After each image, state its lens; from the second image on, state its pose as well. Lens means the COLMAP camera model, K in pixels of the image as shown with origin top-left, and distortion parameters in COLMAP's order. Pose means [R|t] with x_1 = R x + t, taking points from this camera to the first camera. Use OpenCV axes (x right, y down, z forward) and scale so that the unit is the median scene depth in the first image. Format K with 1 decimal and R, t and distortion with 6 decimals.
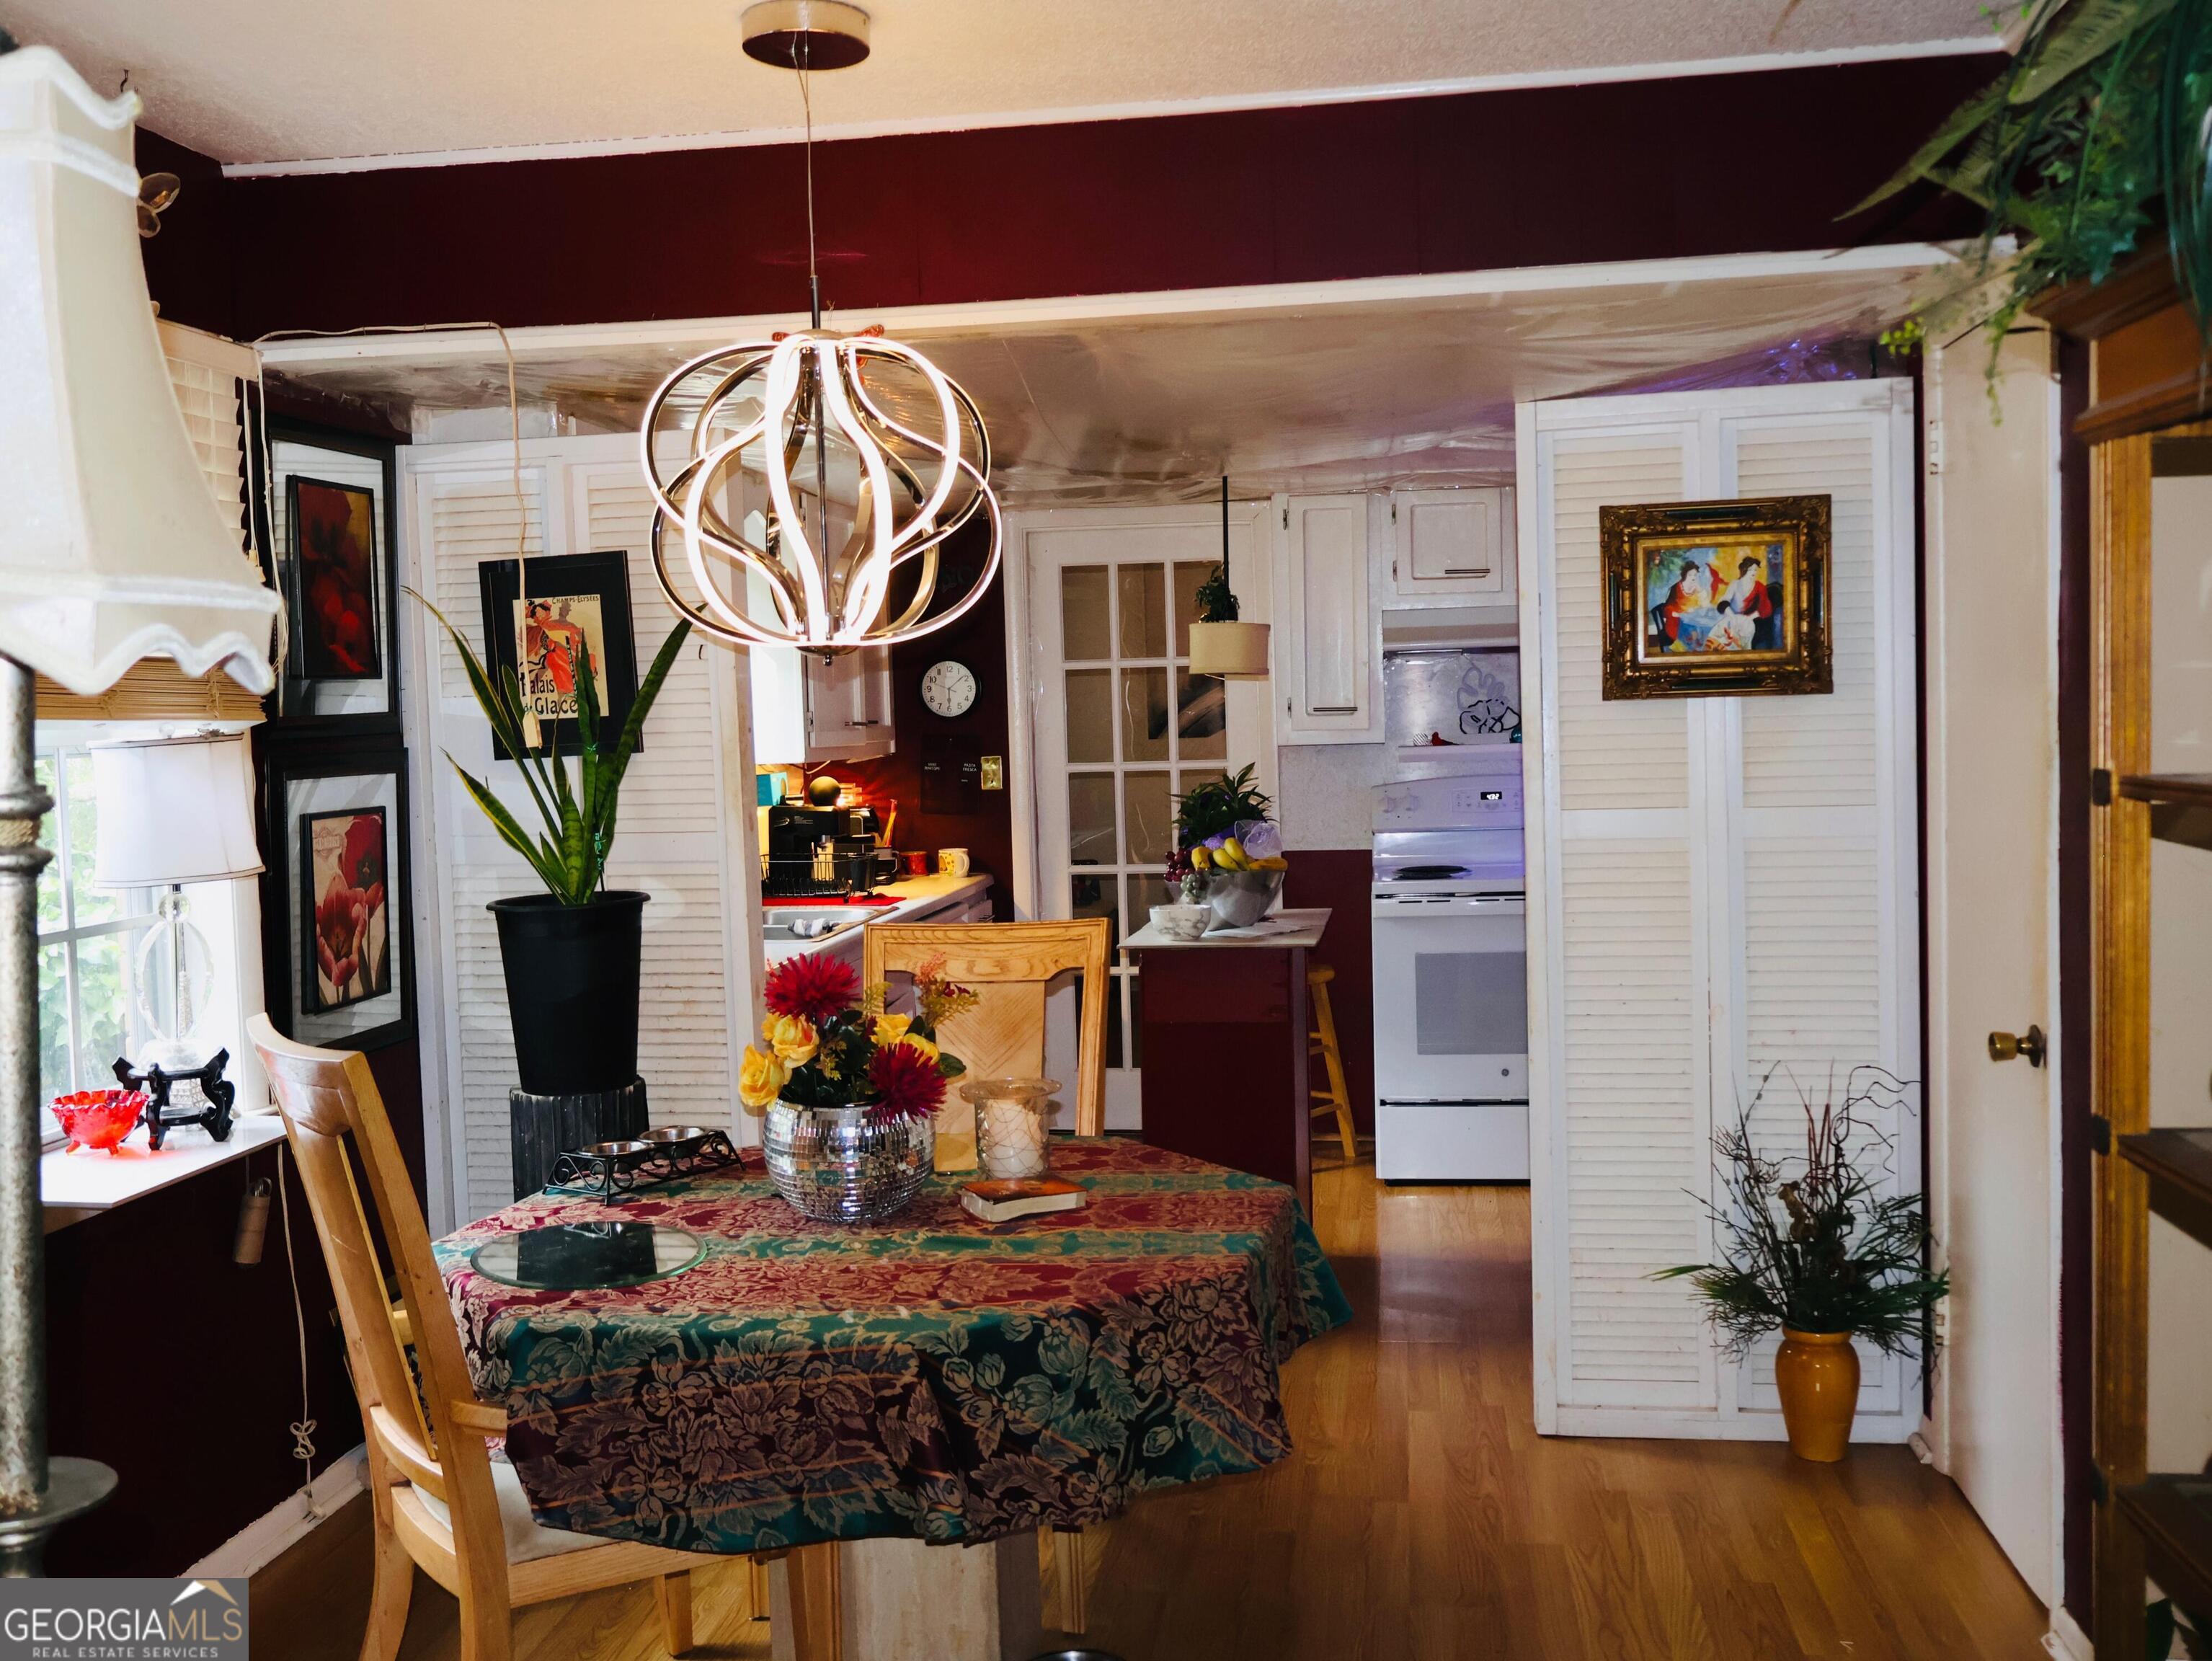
lens RADIAL K [[1883.6, 0, 1106.0], [0, 1883.6, 830.5], [0, 0, 1]] dist [-0.005598, -0.004043]
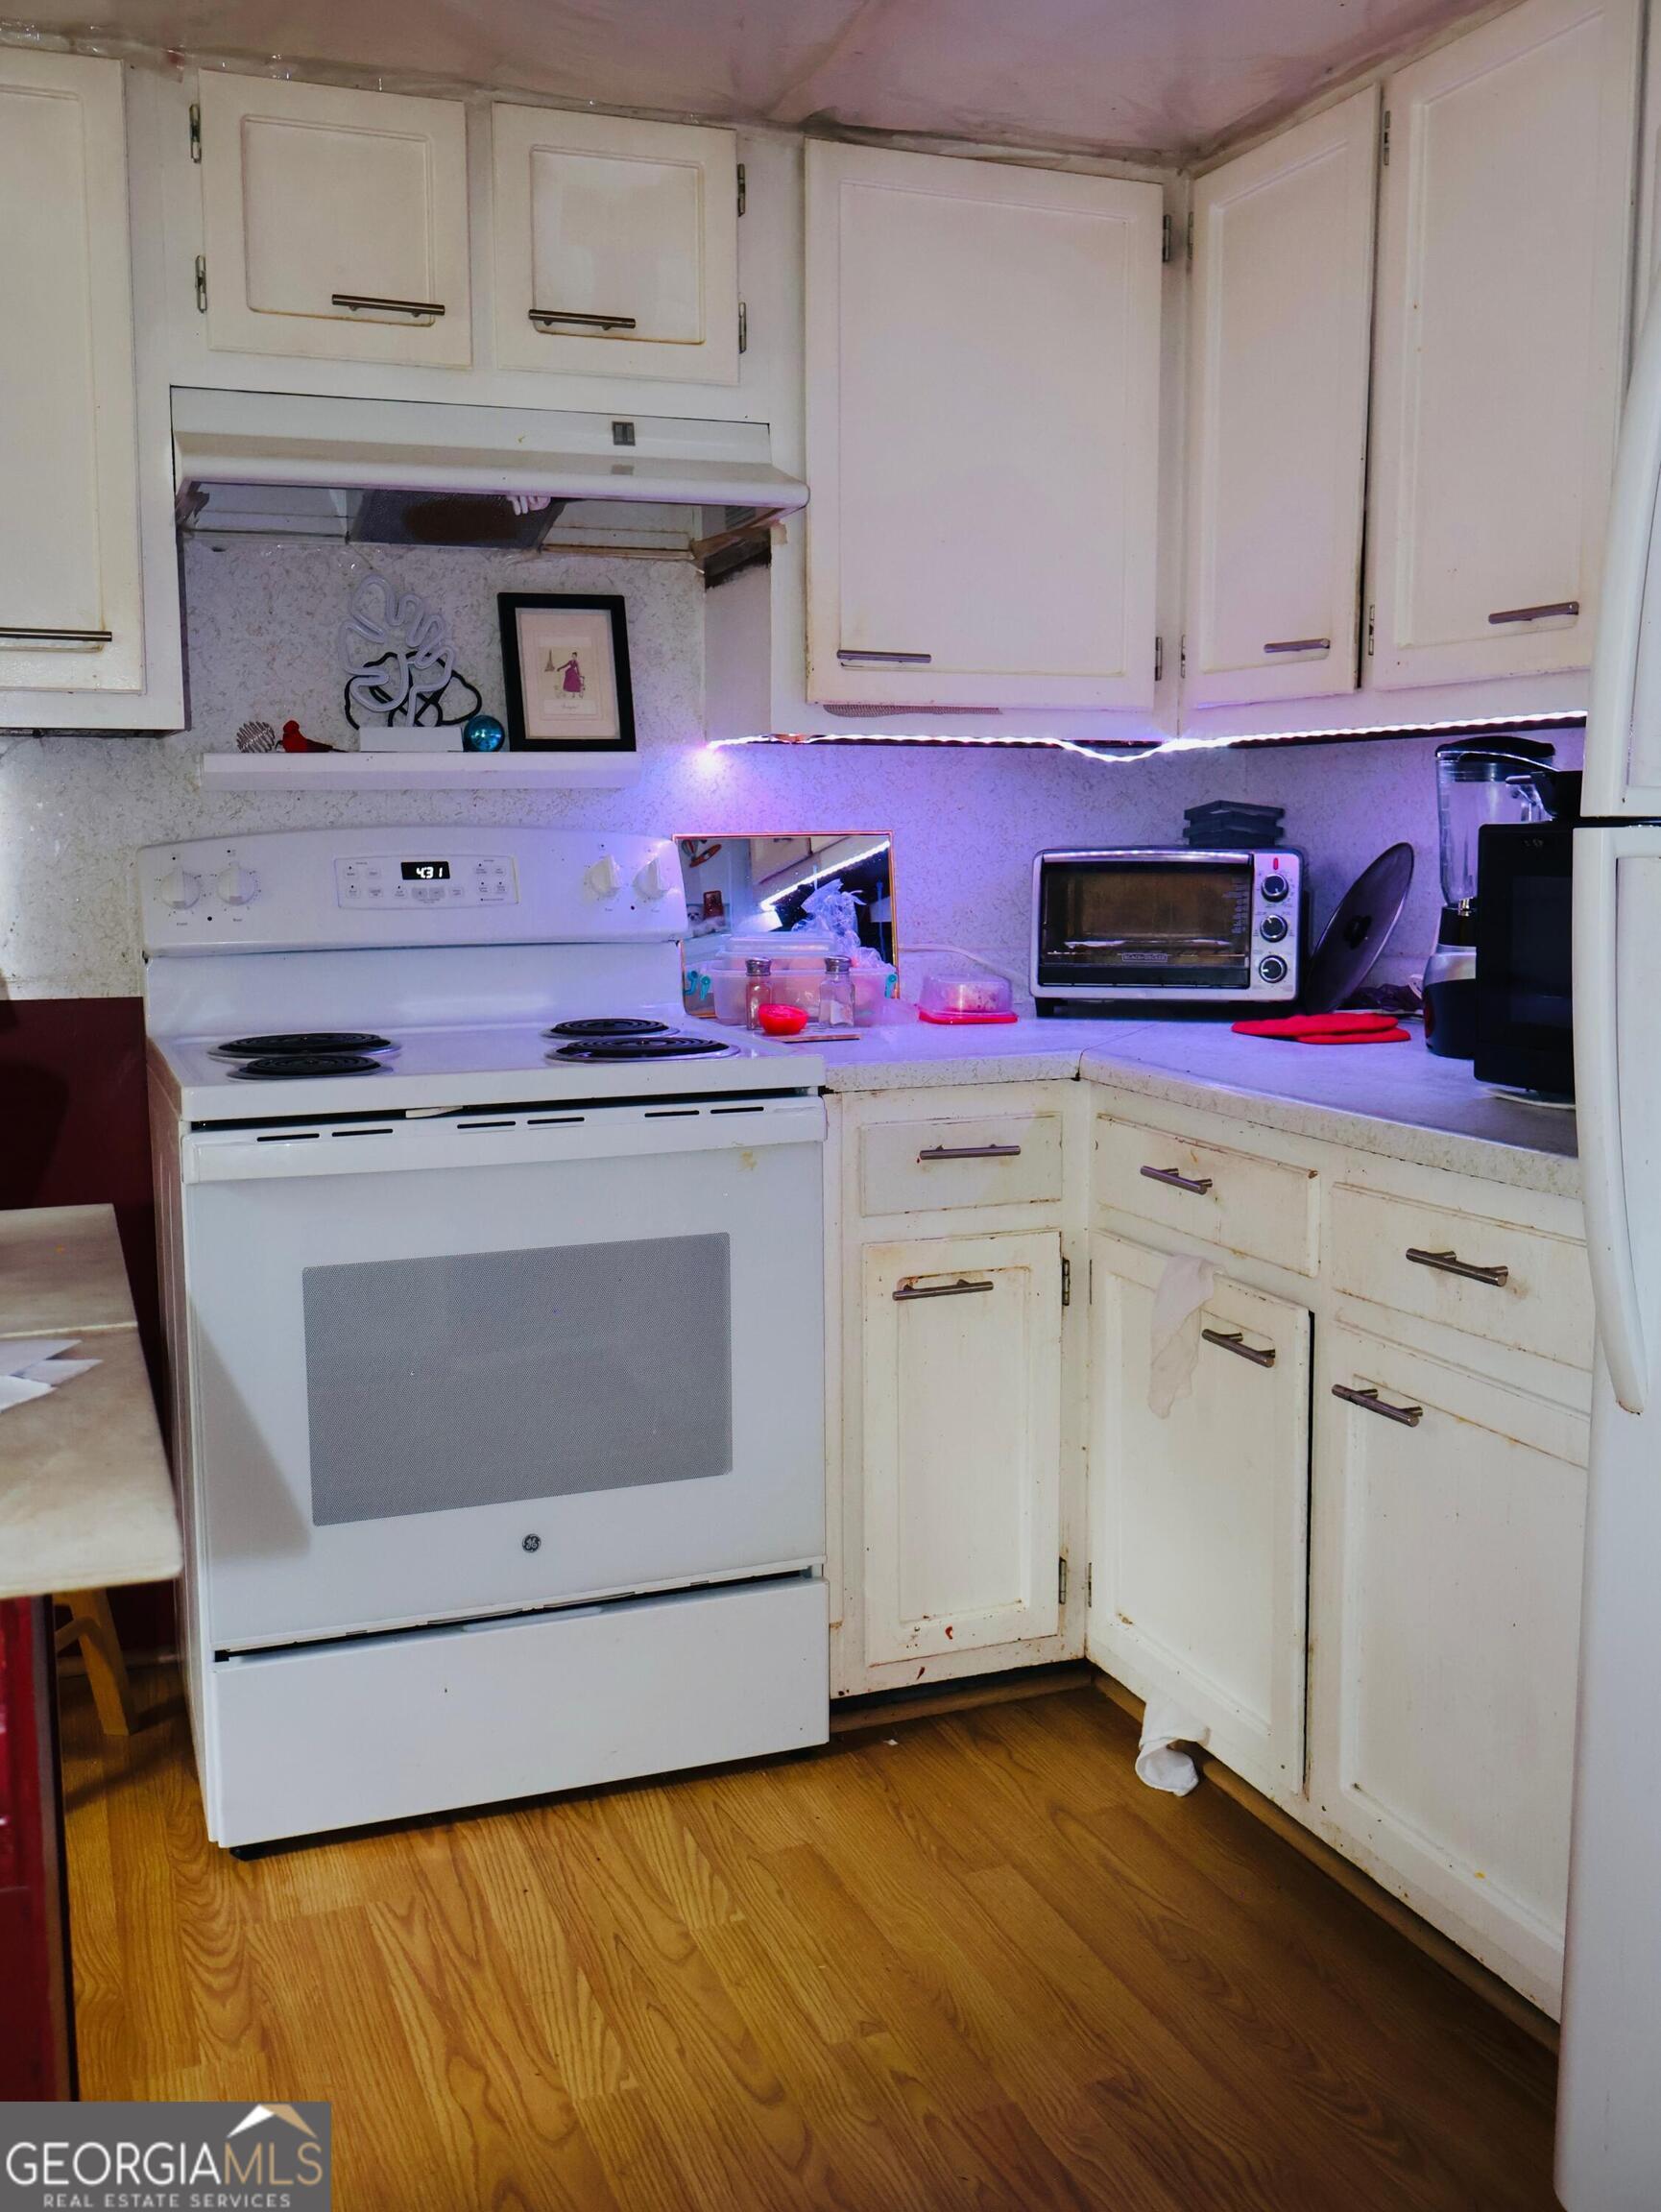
lens RADIAL K [[1883.4, 0, 831.4], [0, 1883.4, 1057.4], [0, 0, 1]] dist [-0.005598, -0.004043]
pose [[0.850707, -0.044318, 0.523768, 0.052382], [0.004716, 0.997043, 0.076704, -0.008140], [-0.525618, -0.062783, 0.848401, 0.572970]]
